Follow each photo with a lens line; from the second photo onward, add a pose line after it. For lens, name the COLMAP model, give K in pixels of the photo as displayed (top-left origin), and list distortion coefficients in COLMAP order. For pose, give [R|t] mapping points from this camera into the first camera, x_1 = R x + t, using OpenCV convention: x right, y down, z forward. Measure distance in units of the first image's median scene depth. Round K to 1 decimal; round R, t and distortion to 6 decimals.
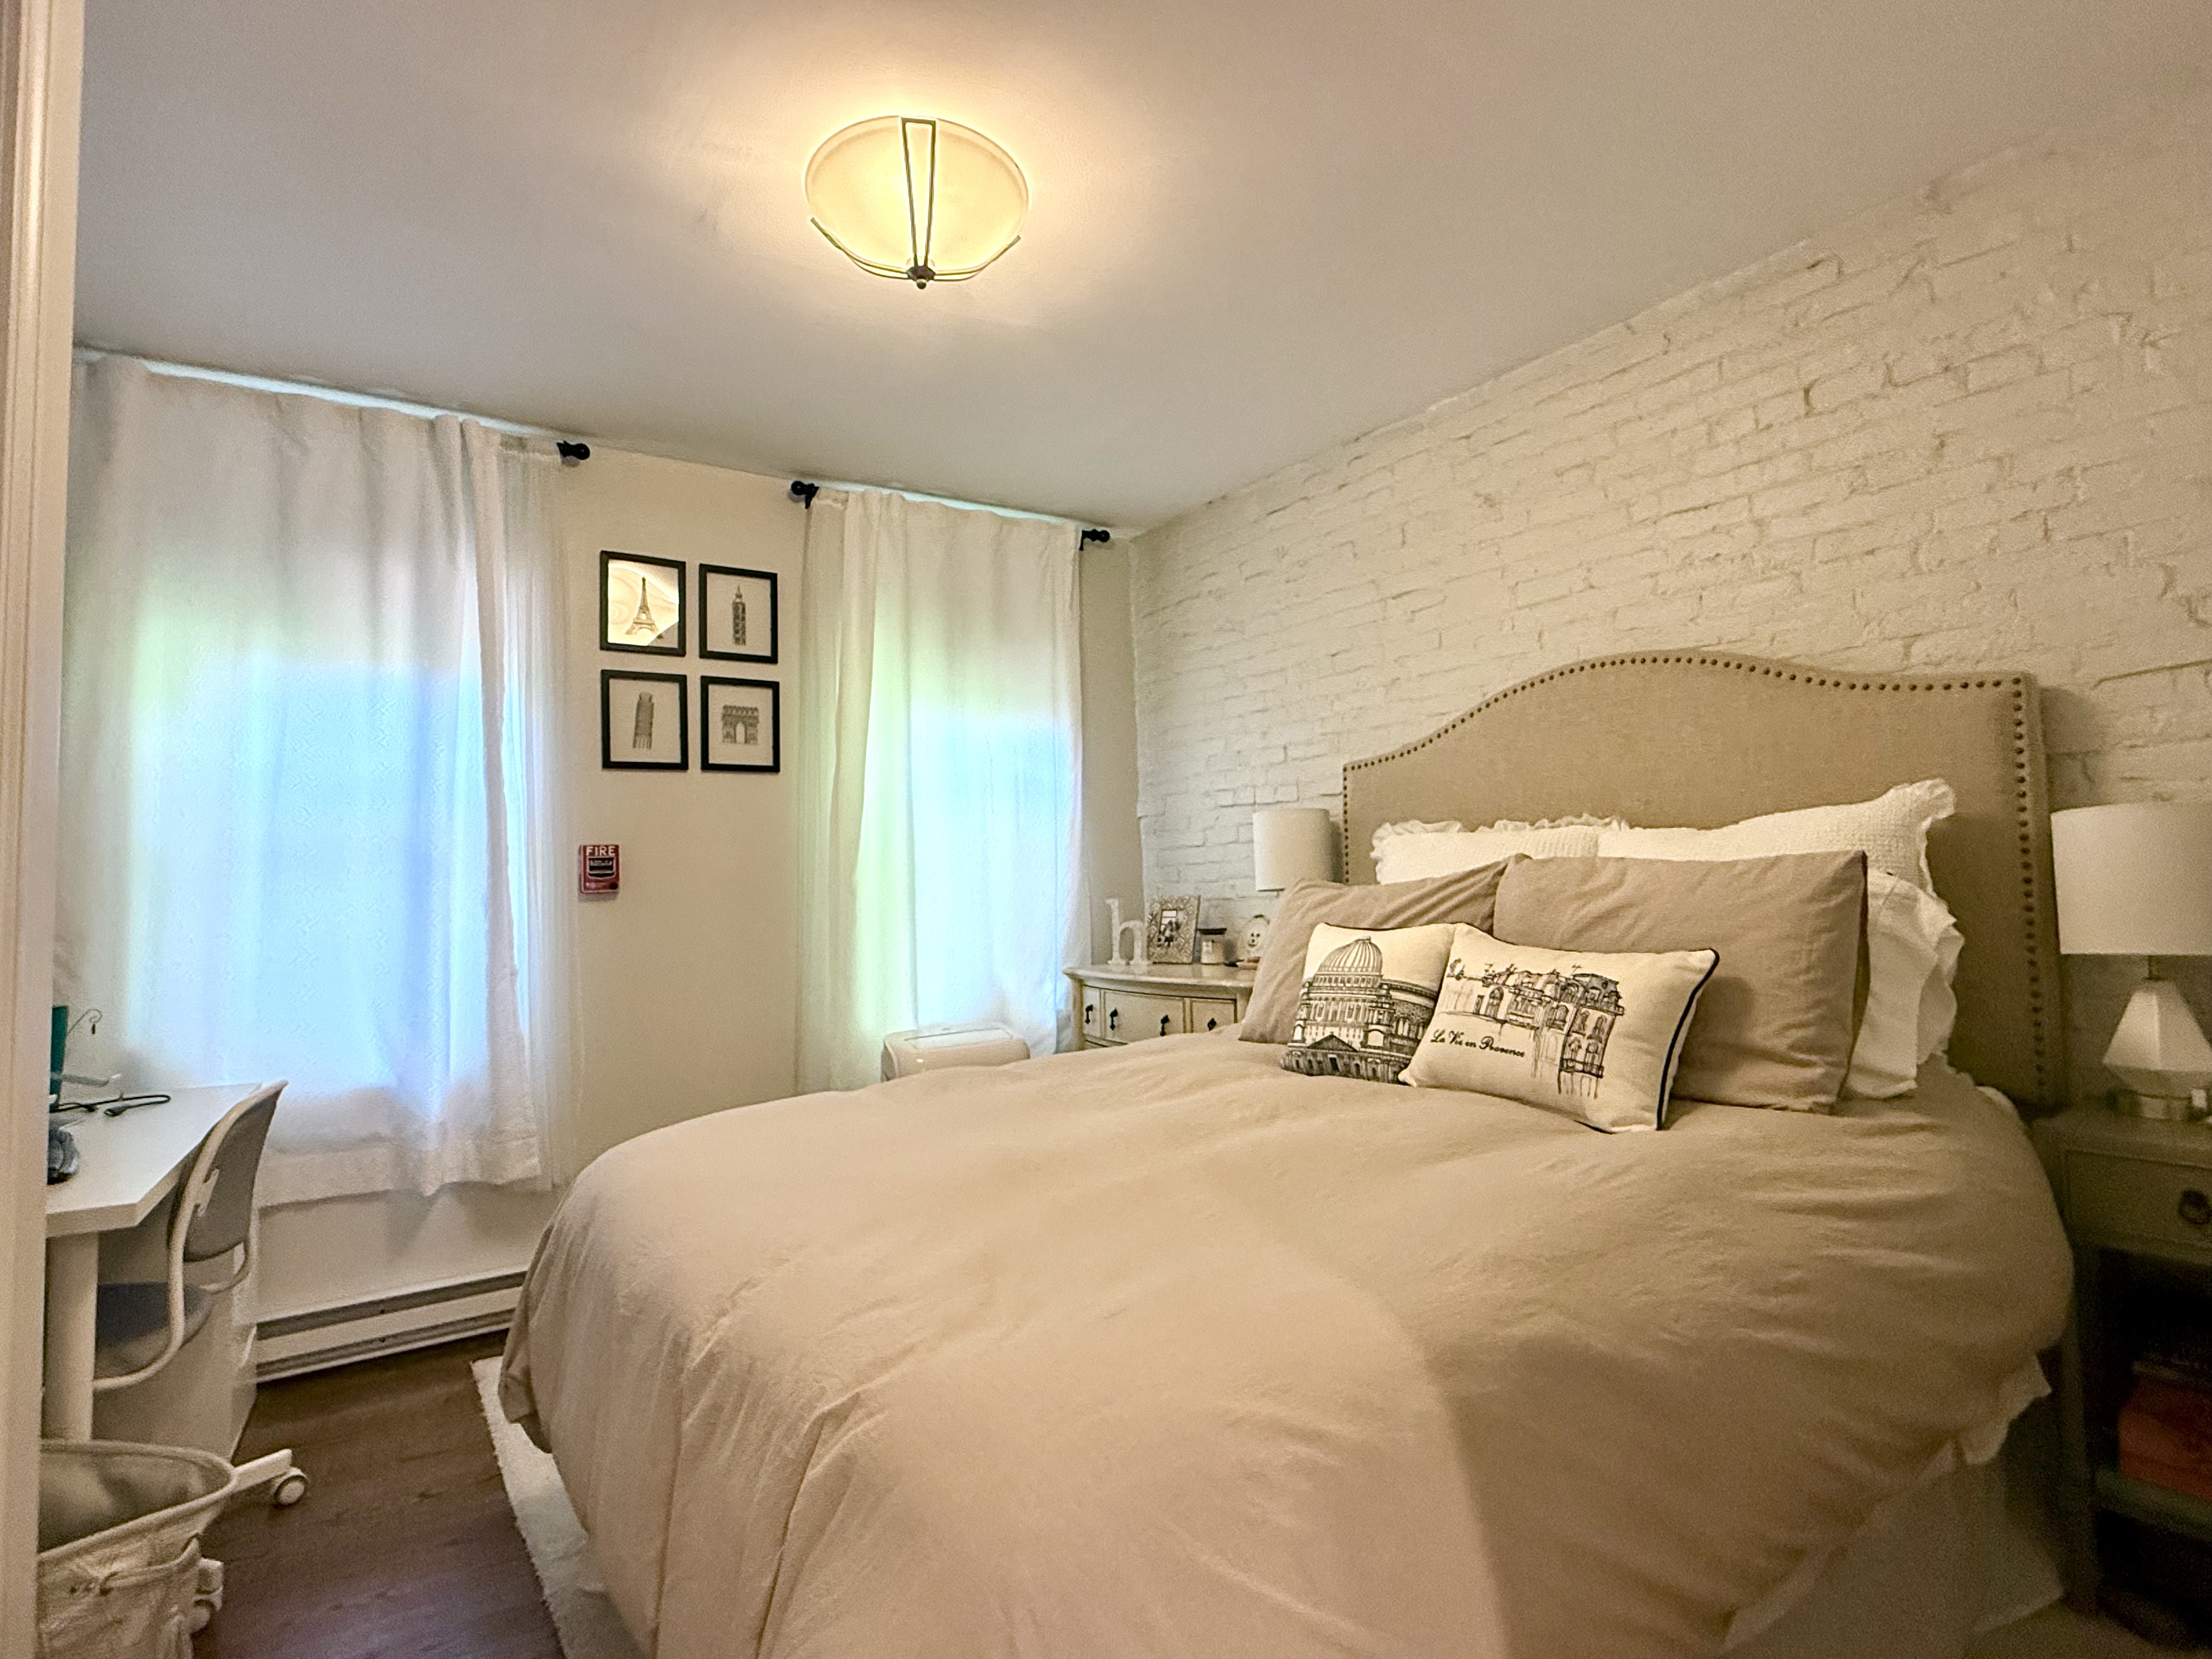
lens RADIAL K [[1092.8, 0, 1099.2], [0, 1092.8, 829.8], [0, 0, 1]] dist [0.000710, -0.000170]
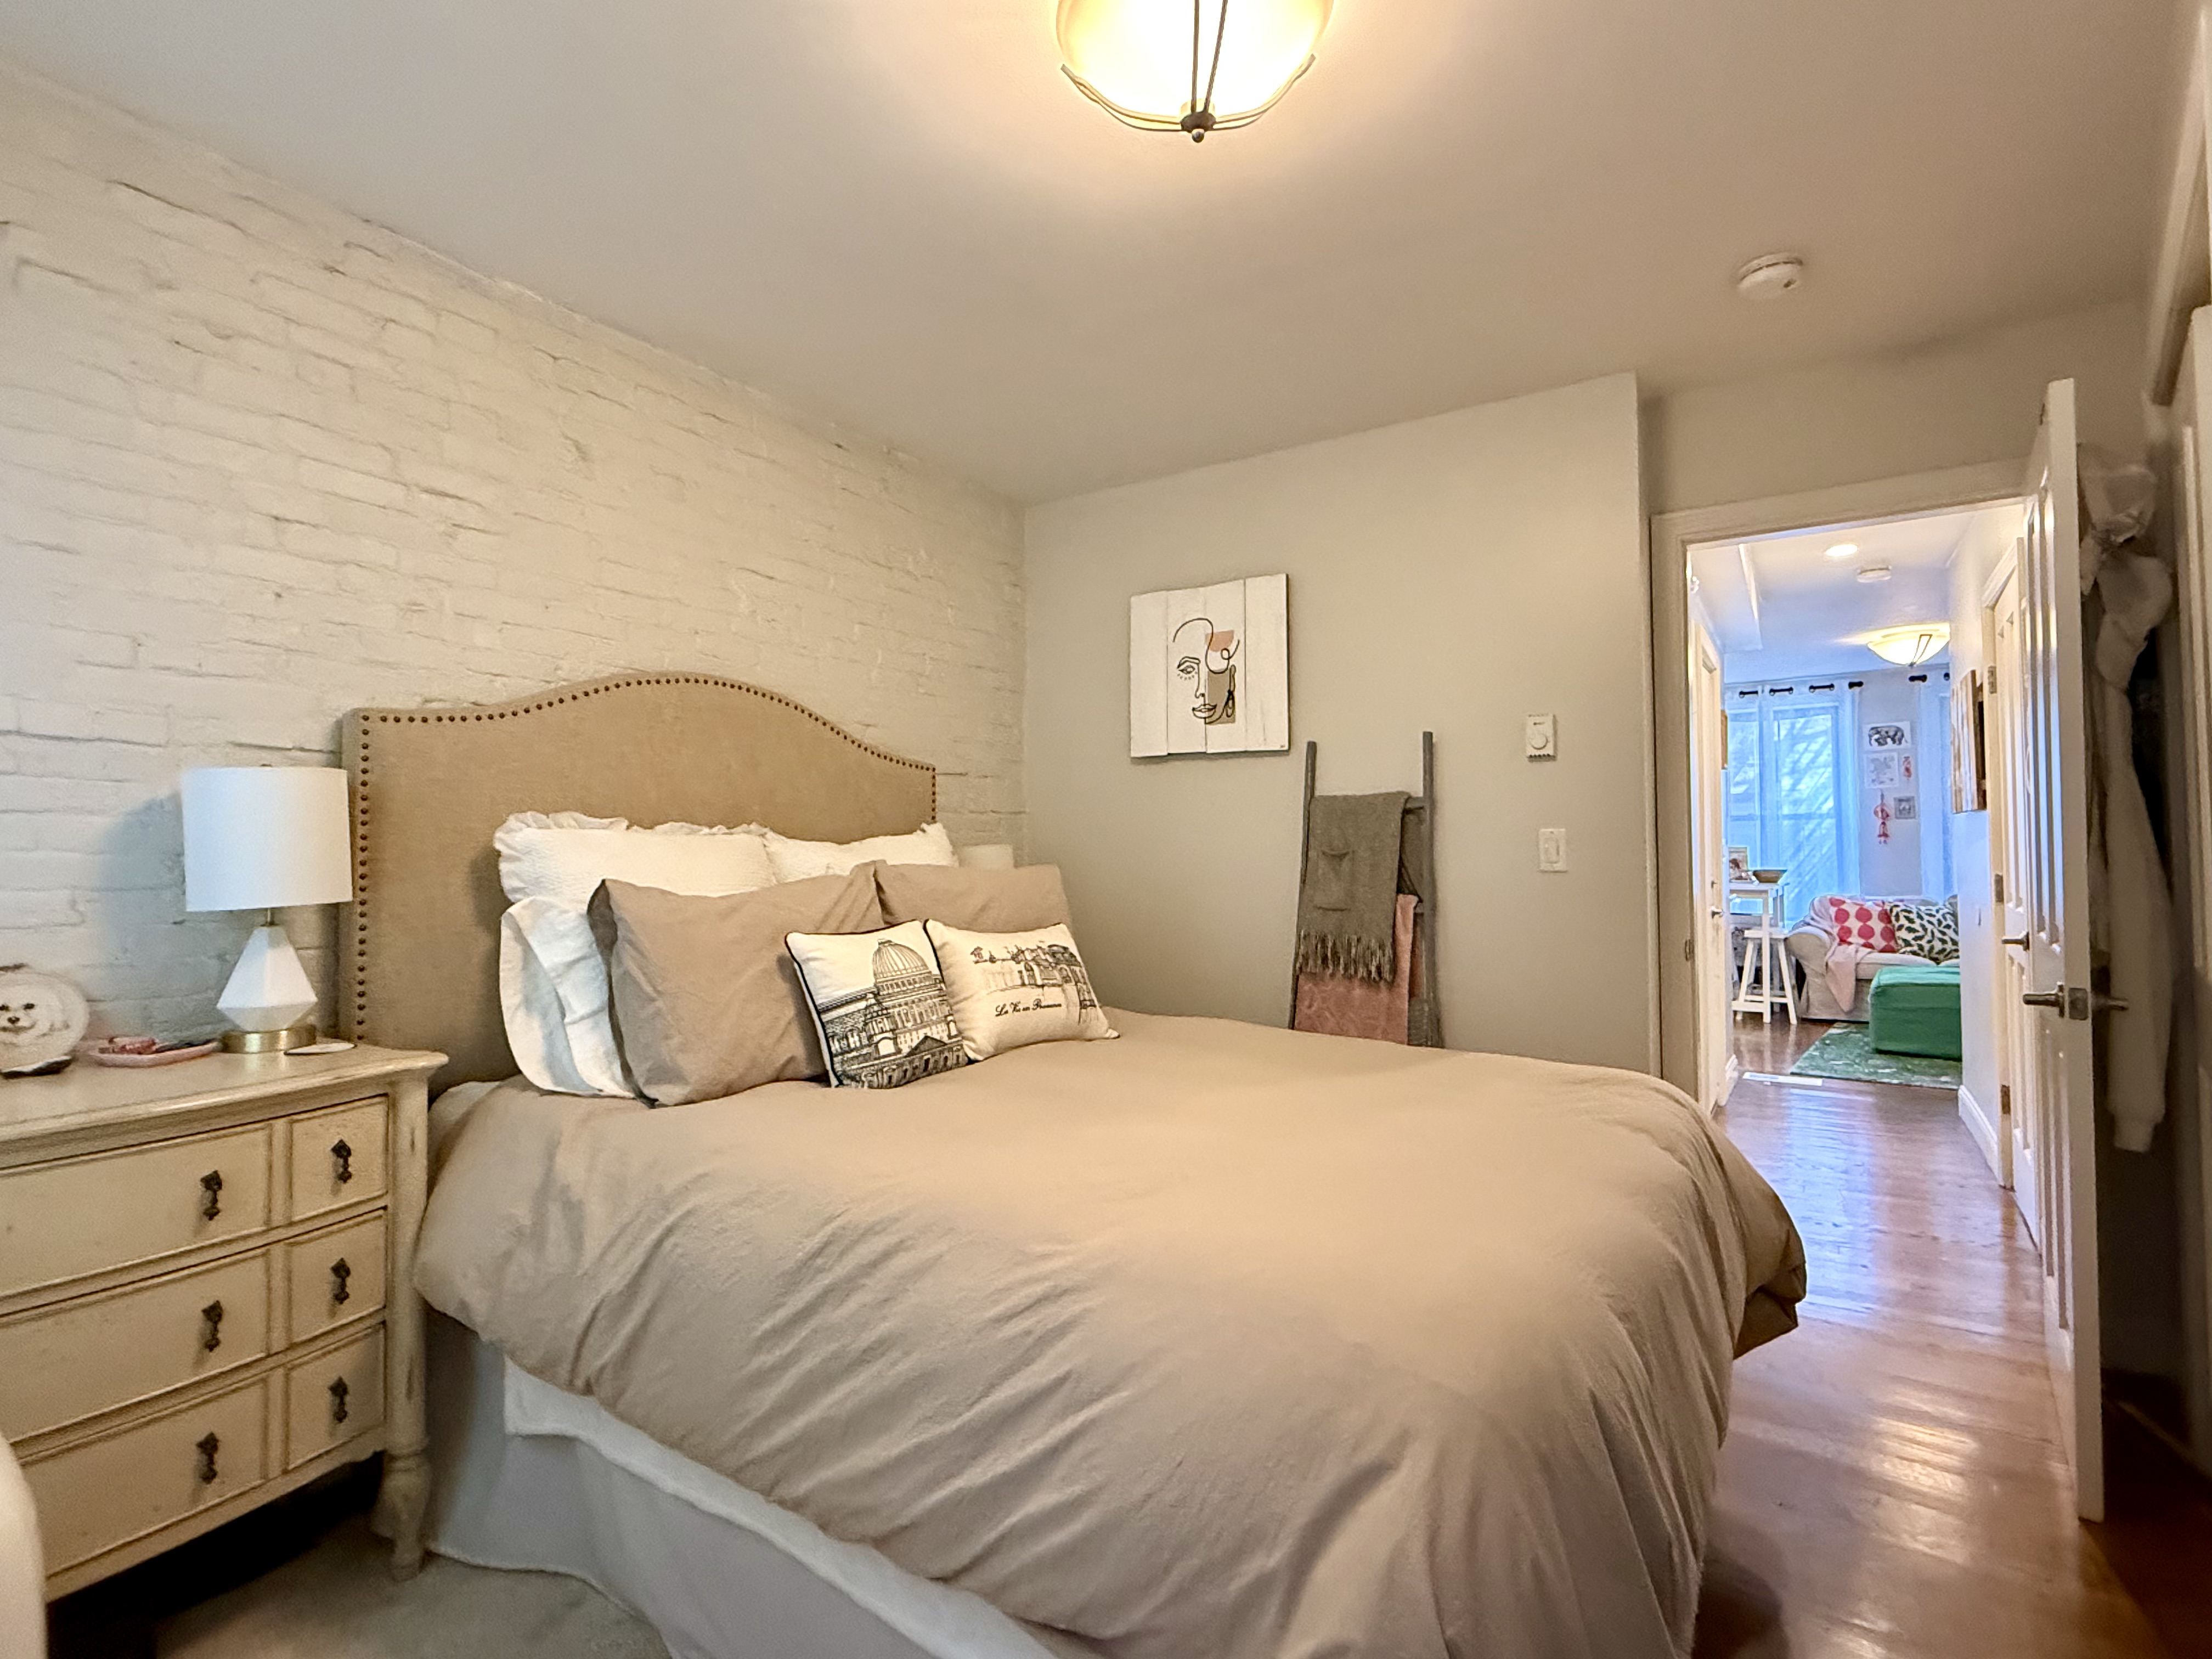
lens RADIAL K [[1092.8, 0, 1114.6], [0, 1092.8, 825.5], [0, 0, 1]] dist [0.000710, -0.000170]
pose [[-0.368100, 0.058450, 0.927947, -0.727183], [-0.027339, 0.996910, -0.073639, 0.059781], [-0.929384, -0.052476, -0.365364, 1.120592]]
